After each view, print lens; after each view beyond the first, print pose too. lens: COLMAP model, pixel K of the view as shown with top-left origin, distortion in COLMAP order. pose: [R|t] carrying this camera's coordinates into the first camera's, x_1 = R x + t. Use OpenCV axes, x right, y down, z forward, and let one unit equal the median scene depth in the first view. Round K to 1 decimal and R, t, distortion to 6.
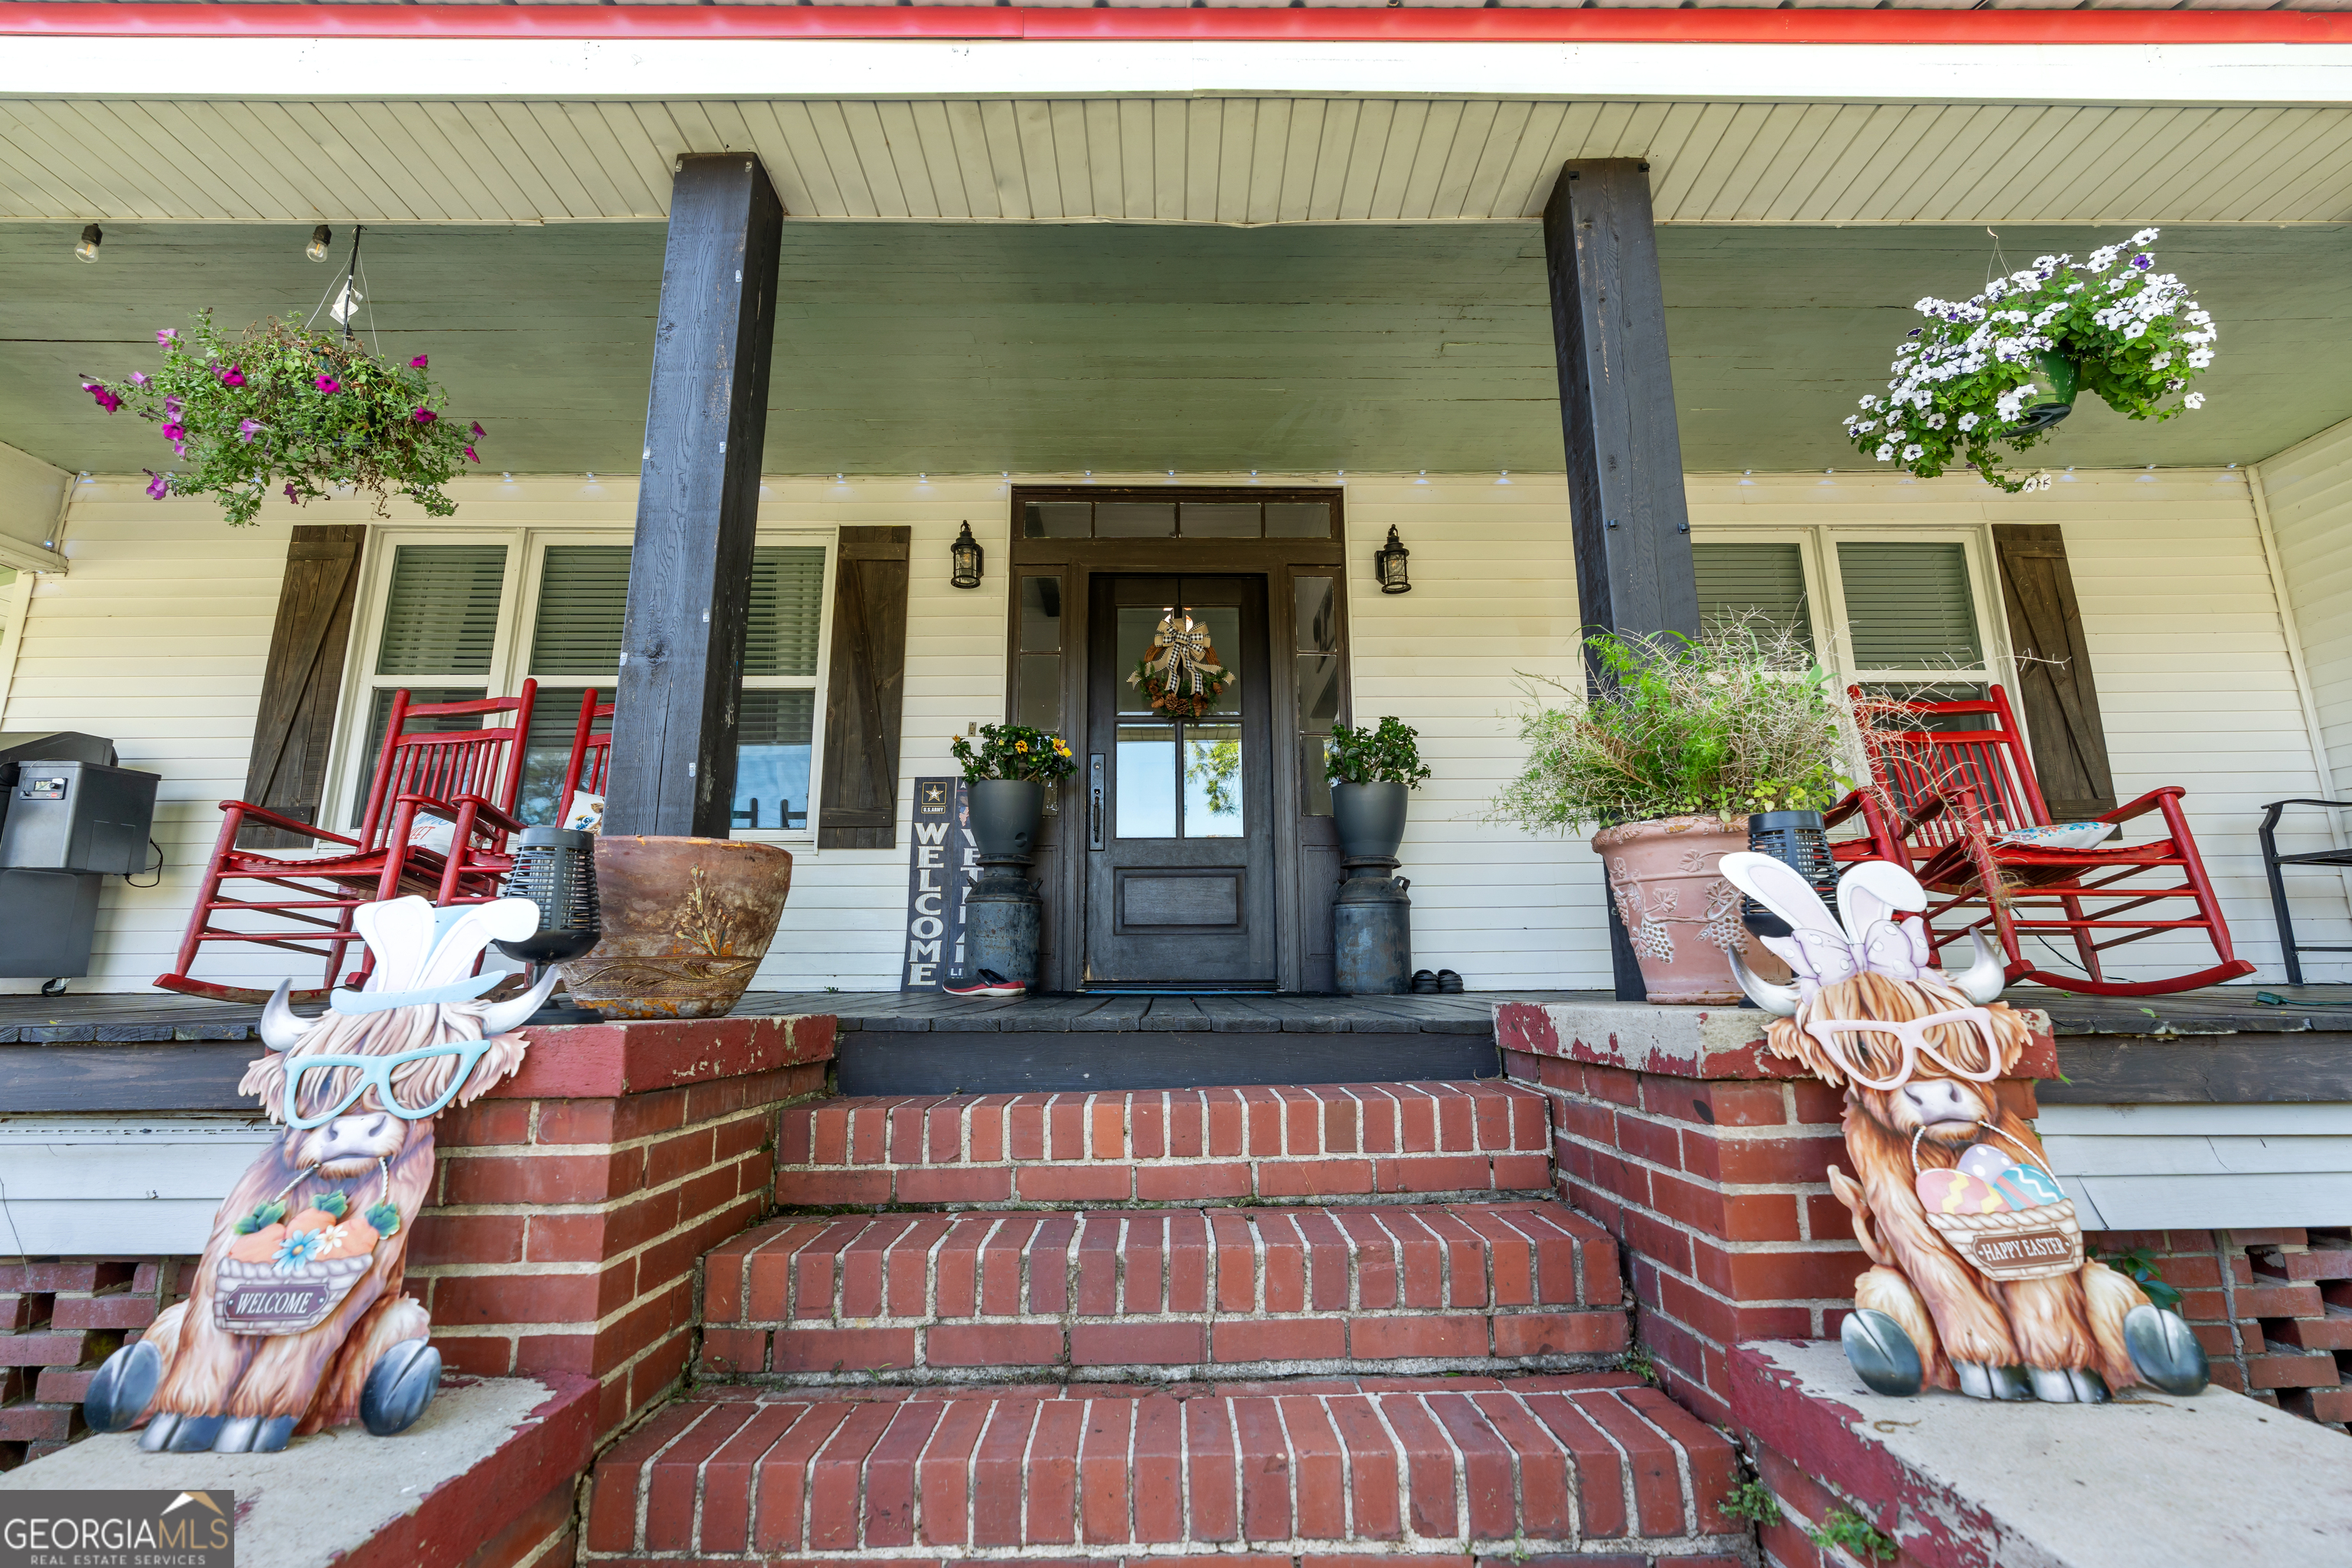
lens RADIAL K [[1085.8, 0, 1179.4], [0, 1085.8, 768.5], [0, 0, 1]] dist [-0.002748, 0.000282]
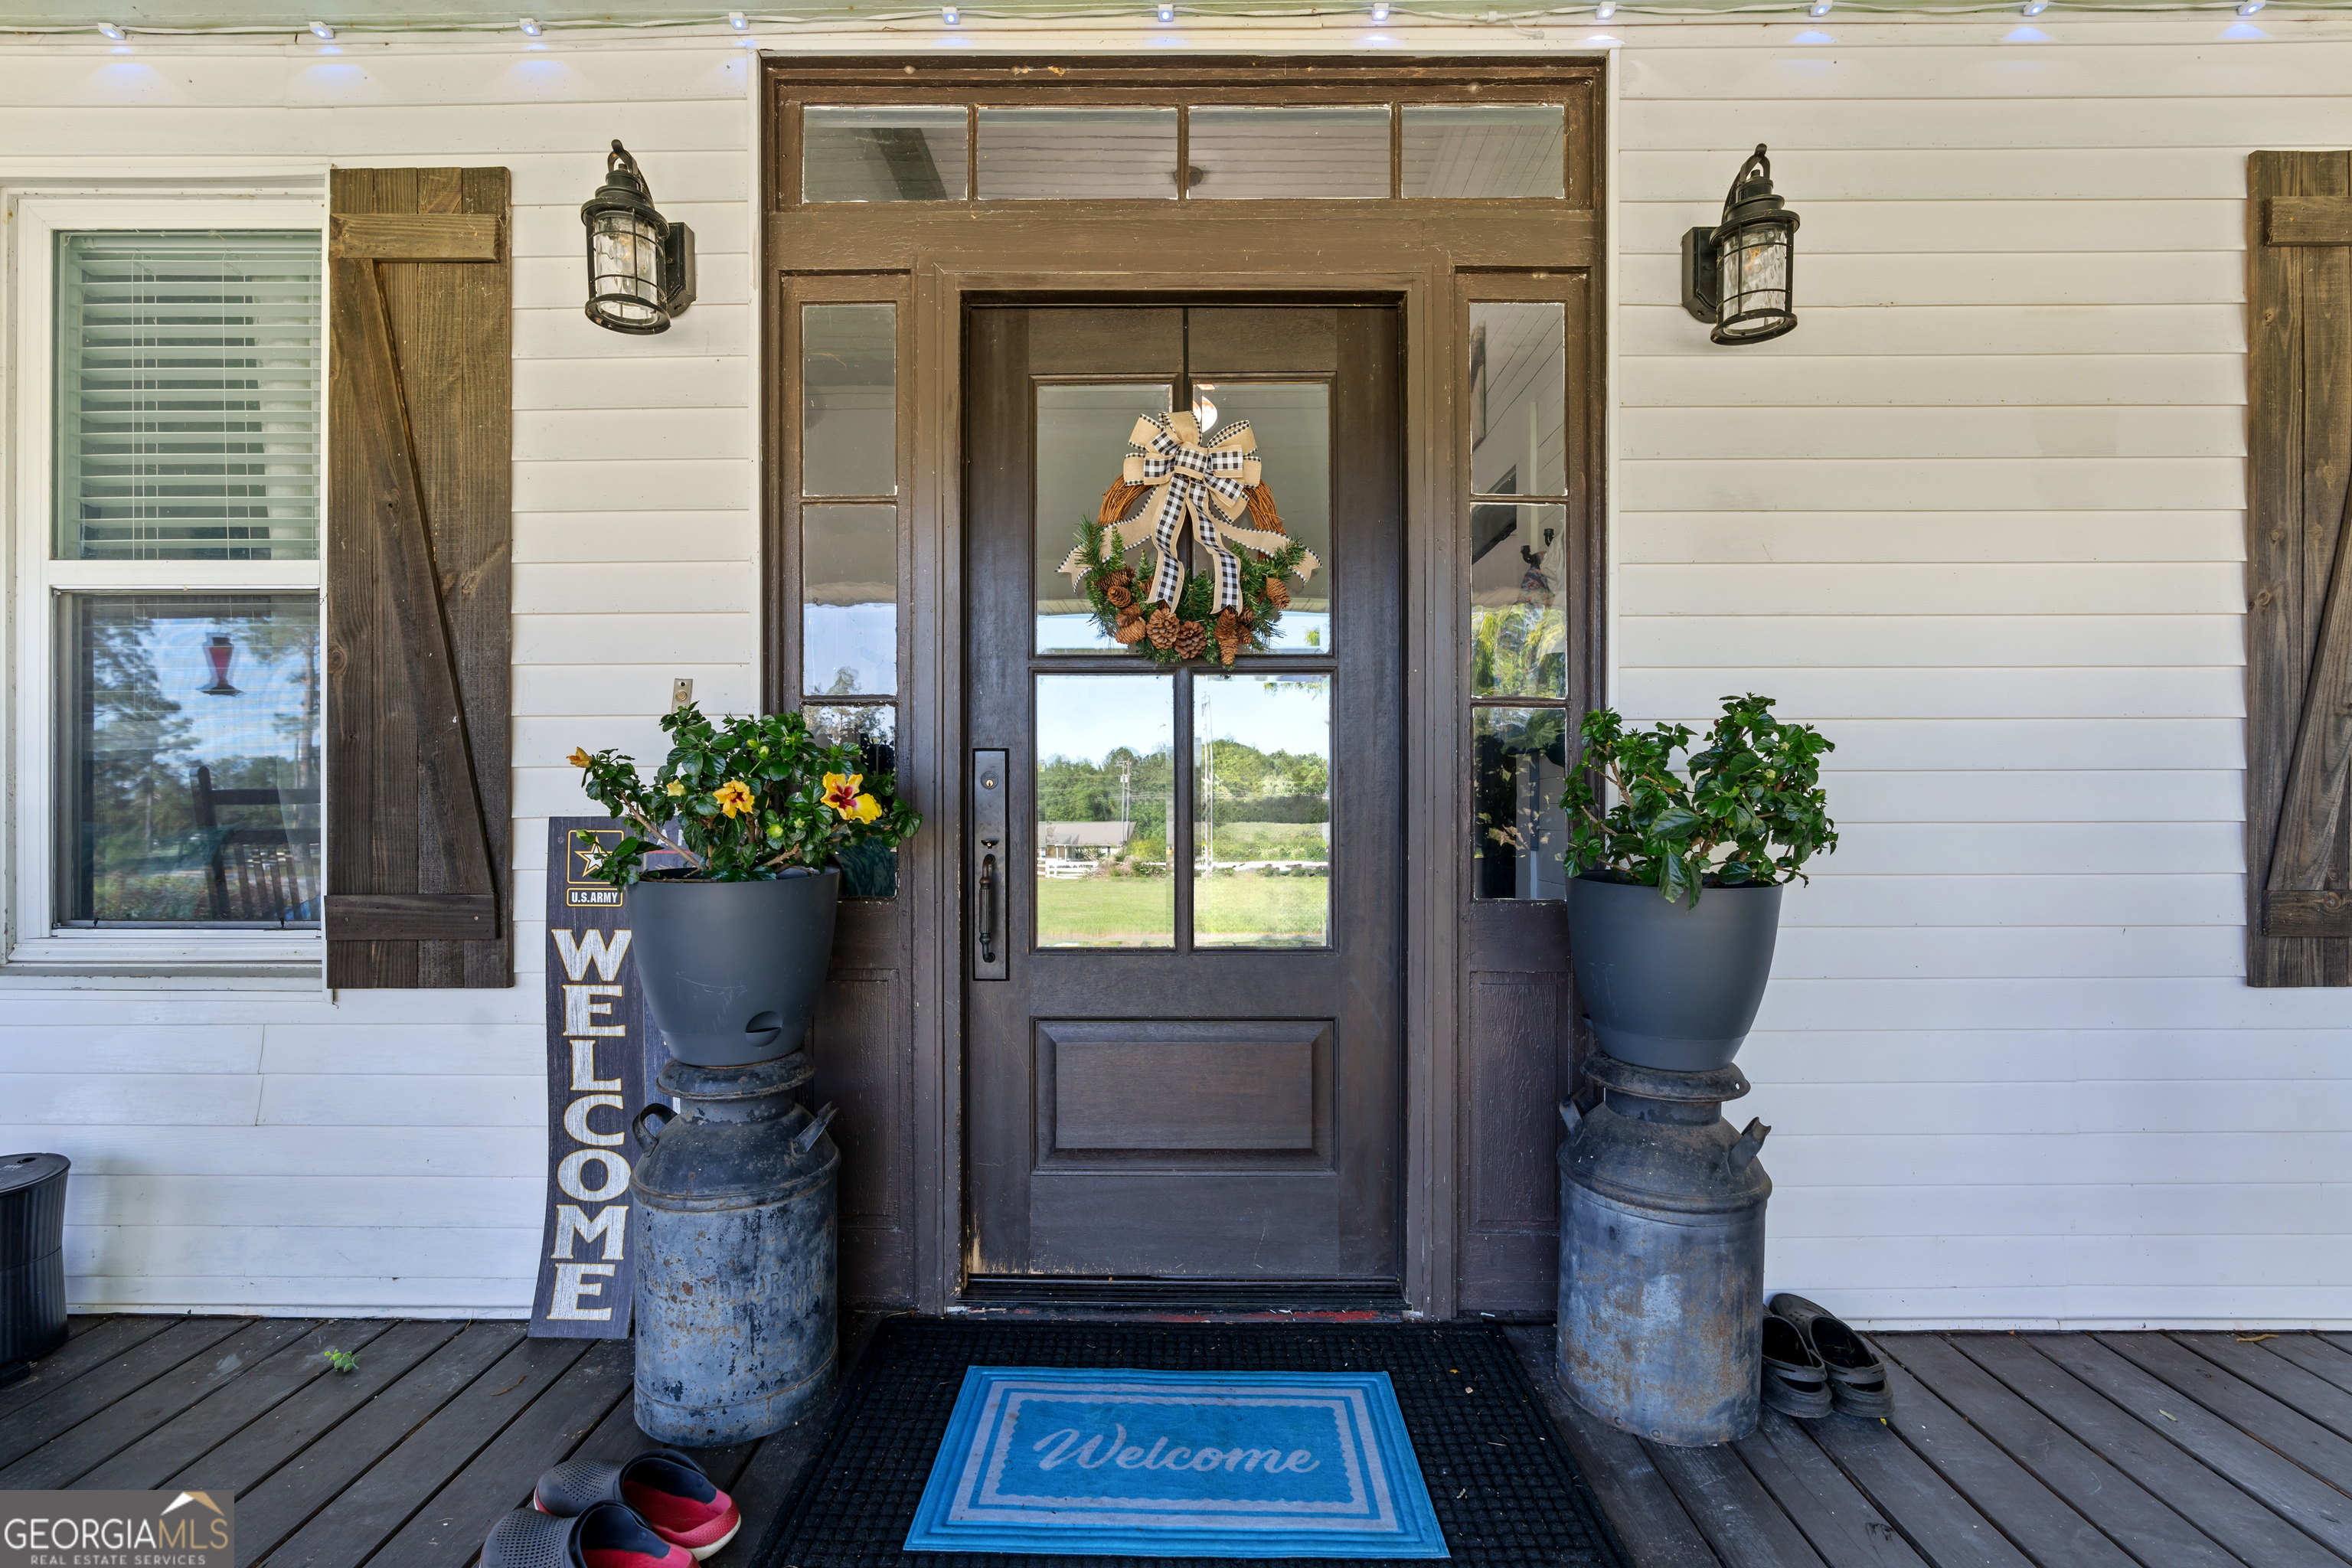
lens RADIAL K [[1085.8, 0, 1177.3], [0, 1085.8, 797.9], [0, 0, 1]] dist [-0.002748, 0.000282]
pose [[0.999824, 0.004603, -0.018214, 0.005502], [-0.000432, 0.974897, 0.222658, -0.089999], [0.018781, -0.222611, 0.974726, 0.587287]]
